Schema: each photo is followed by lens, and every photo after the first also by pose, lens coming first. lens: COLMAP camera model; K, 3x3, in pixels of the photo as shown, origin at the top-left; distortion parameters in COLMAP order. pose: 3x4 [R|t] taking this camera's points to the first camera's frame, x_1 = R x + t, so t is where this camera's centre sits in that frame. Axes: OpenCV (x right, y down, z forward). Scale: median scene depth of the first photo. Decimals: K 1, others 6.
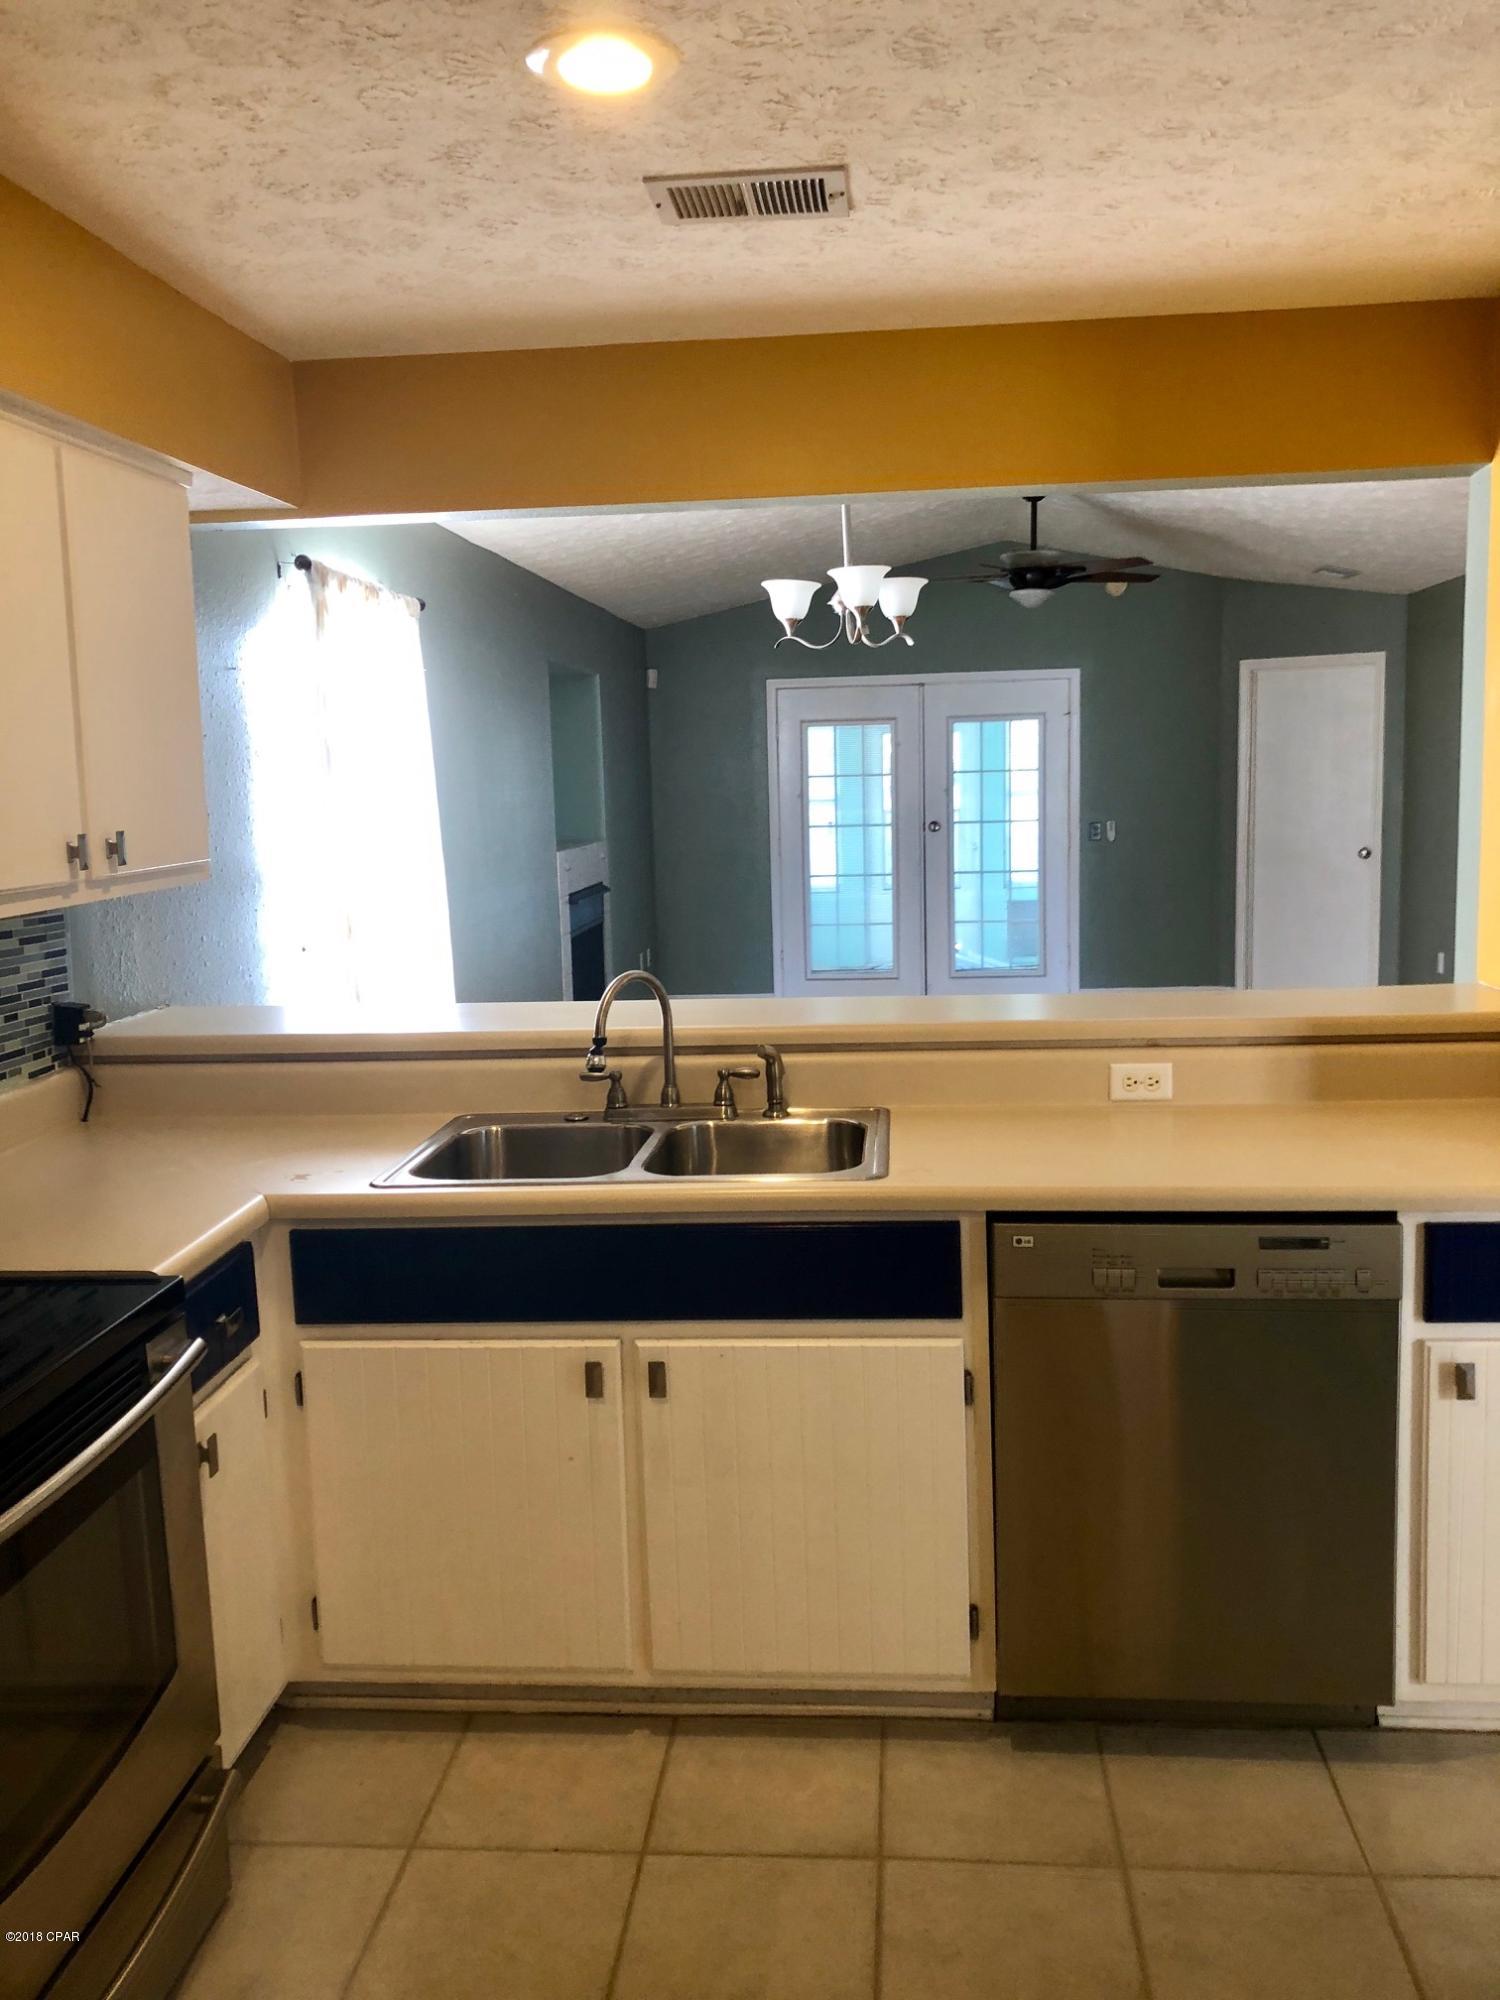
lens RADIAL K [[1639.1, 0, 775.8], [0, 1639.1, 988.7], [0, 0, 1]] dist [0.021821, -0.011174]
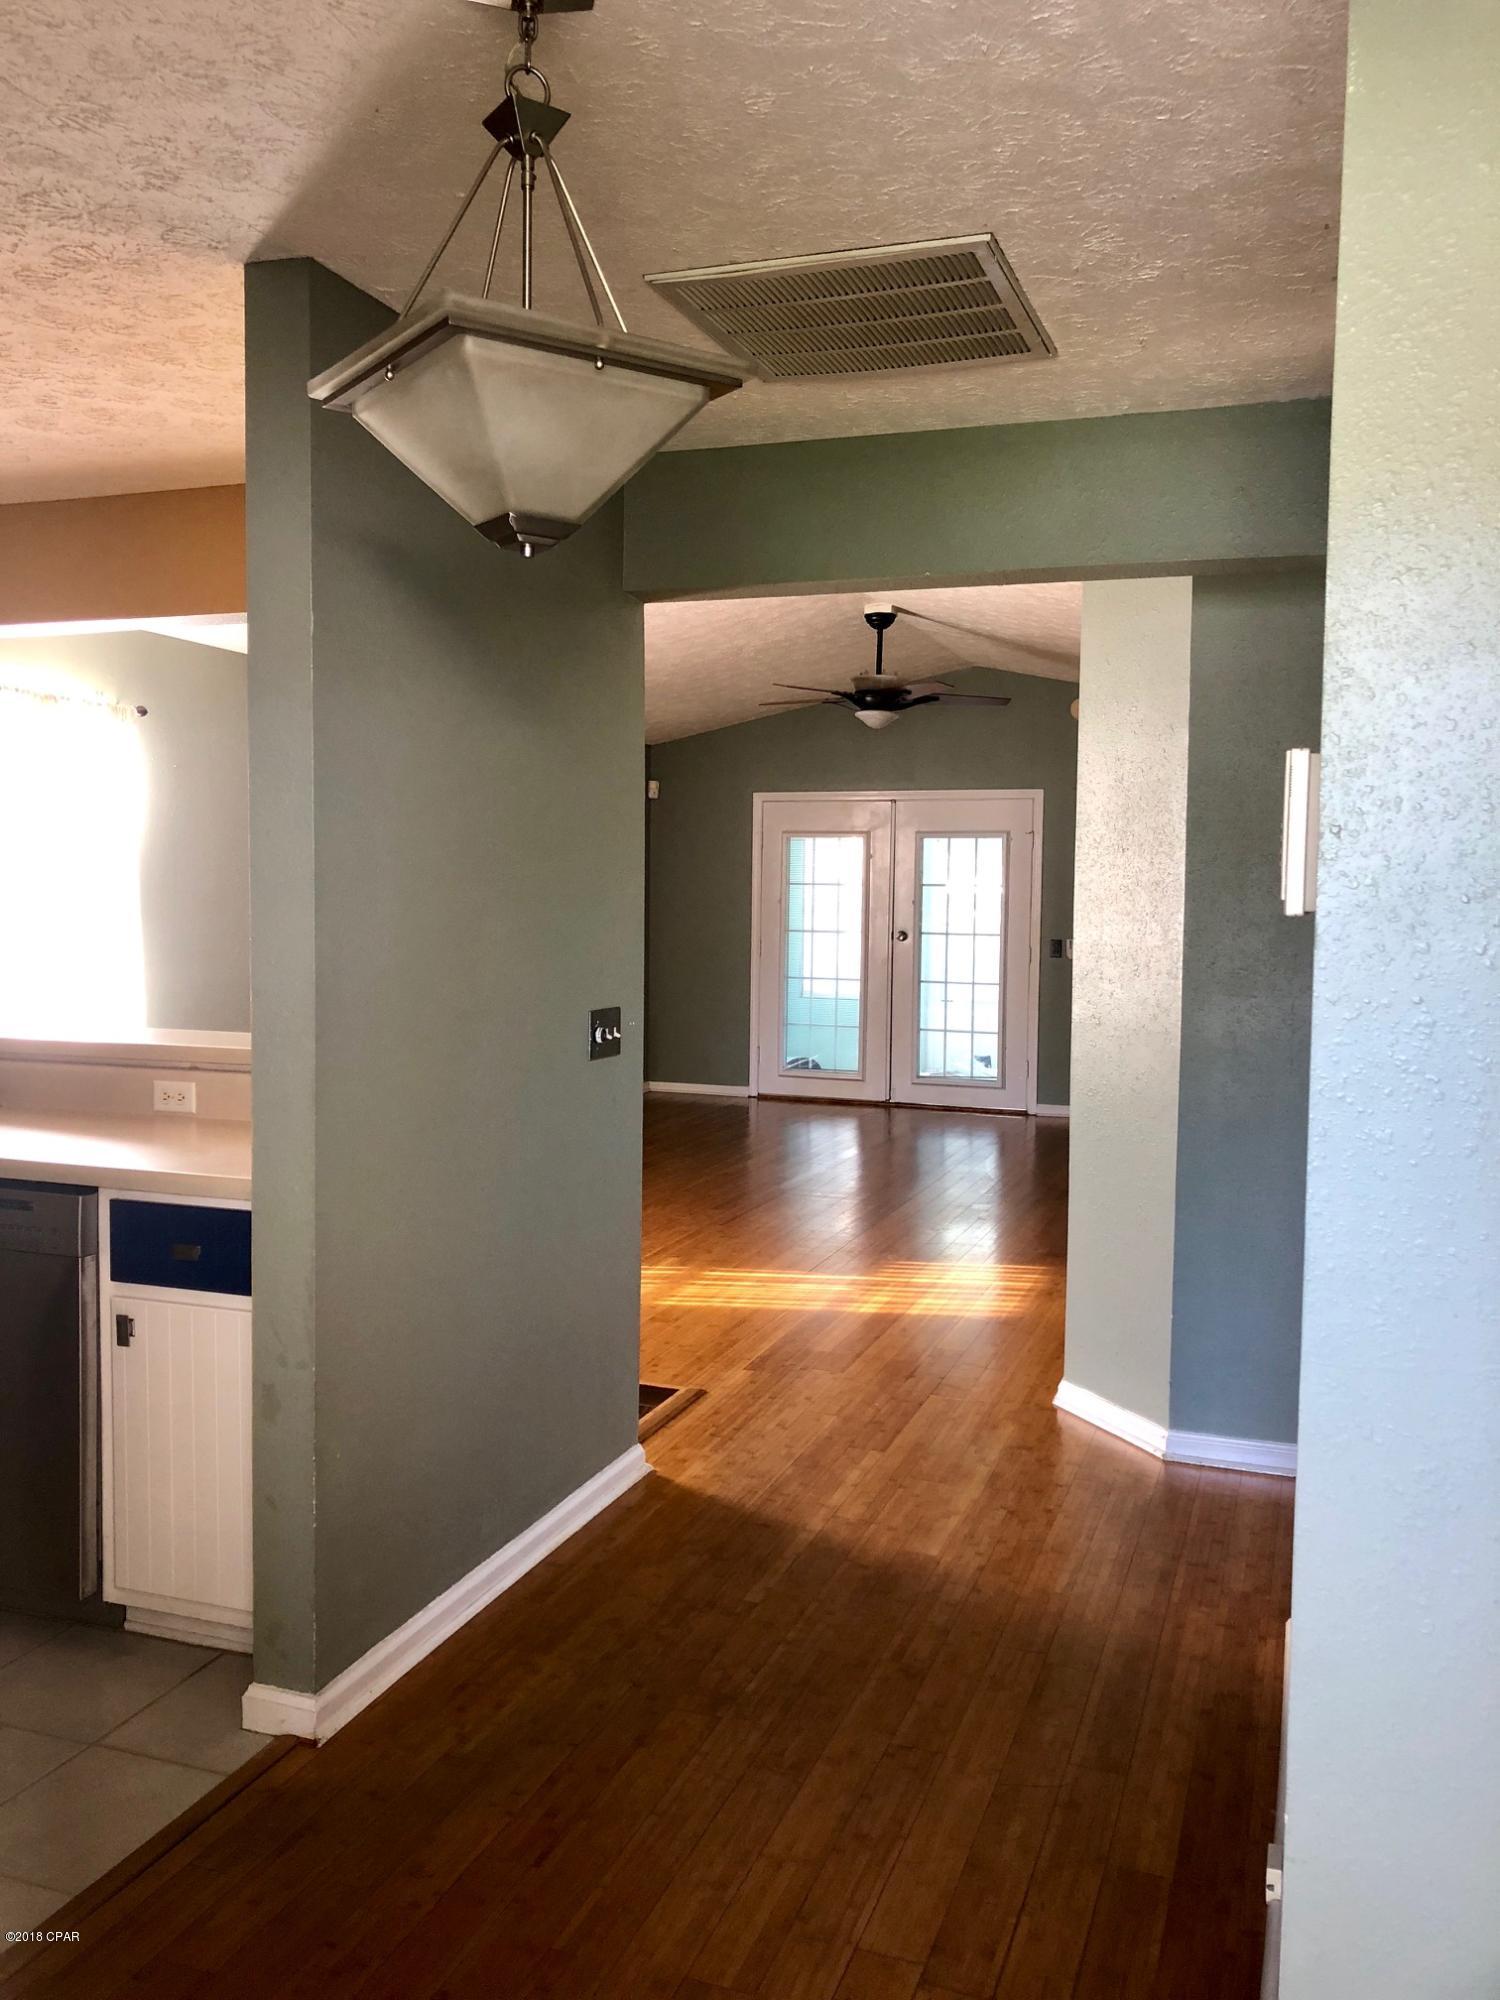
lens RADIAL K [[1639.1, 0, 752.8], [0, 1639.1, 972.2], [0, 0, 1]] dist [0.021821, -0.011174]
pose [[0.964999, 0.055657, -0.256278, 1.061992], [-0.076515, 0.994455, -0.072144, 0.022764], [0.250842, 0.089228, 0.963907, -0.082576]]
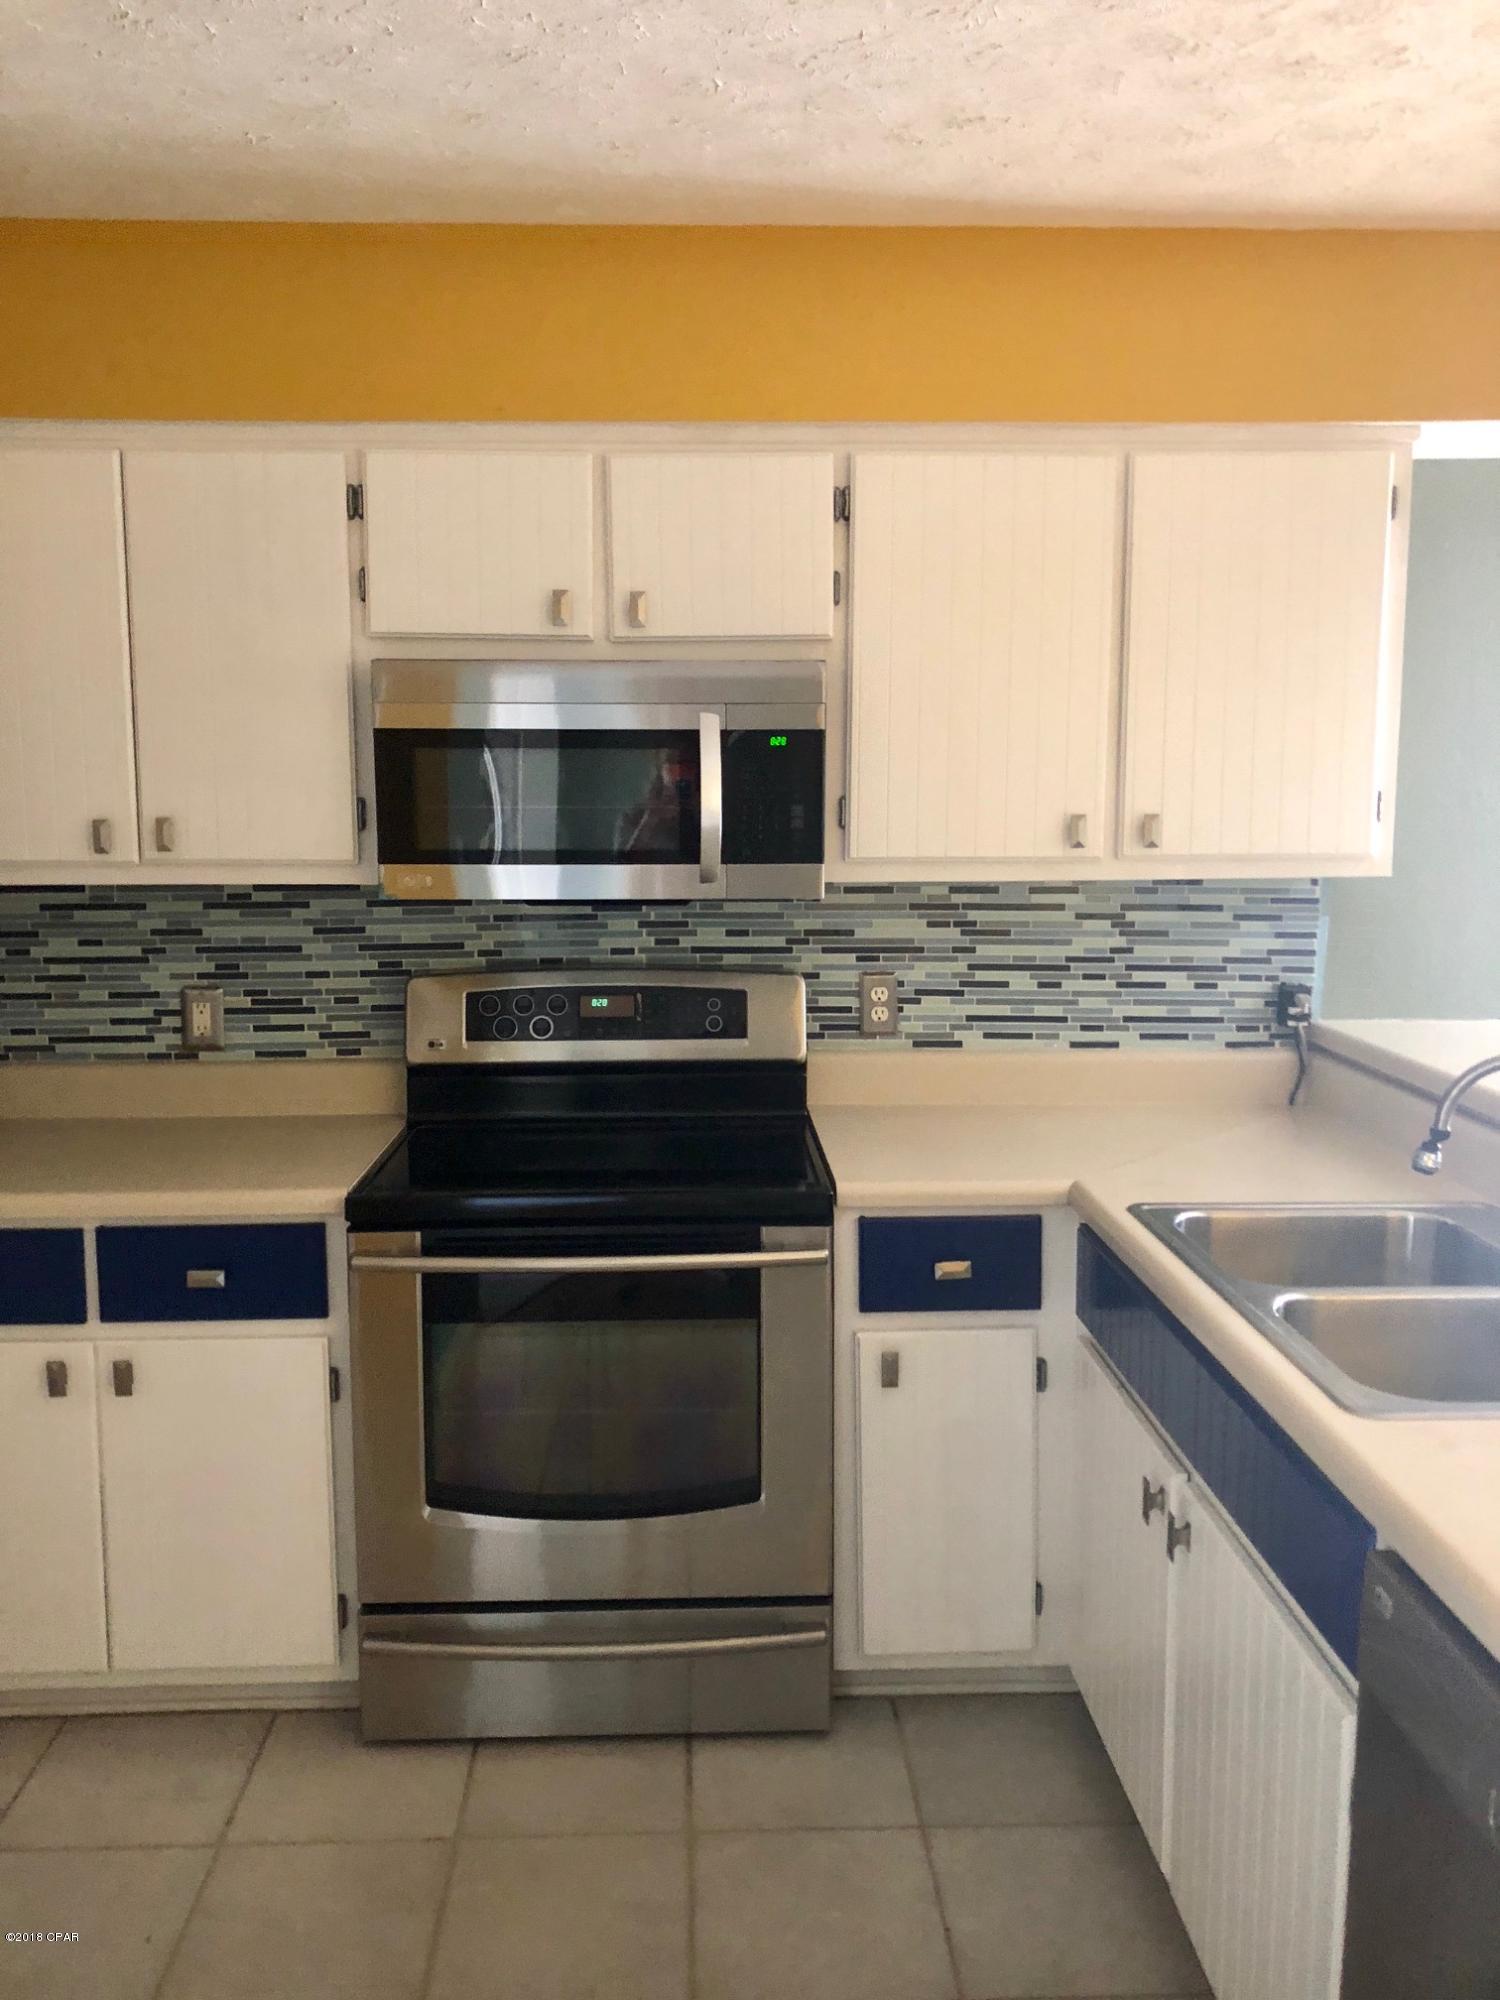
lens RADIAL K [[1639.1, 0, 717.4], [0, 1639.1, 987.6], [0, 0, 1]] dist [0.021821, -0.011174]
pose [[0.112059, 0.154210, -0.981663, 0.604678], [-0.136346, 0.980928, 0.138530, -0.094564], [0.984303, 0.118322, 0.130948, 0.610111]]
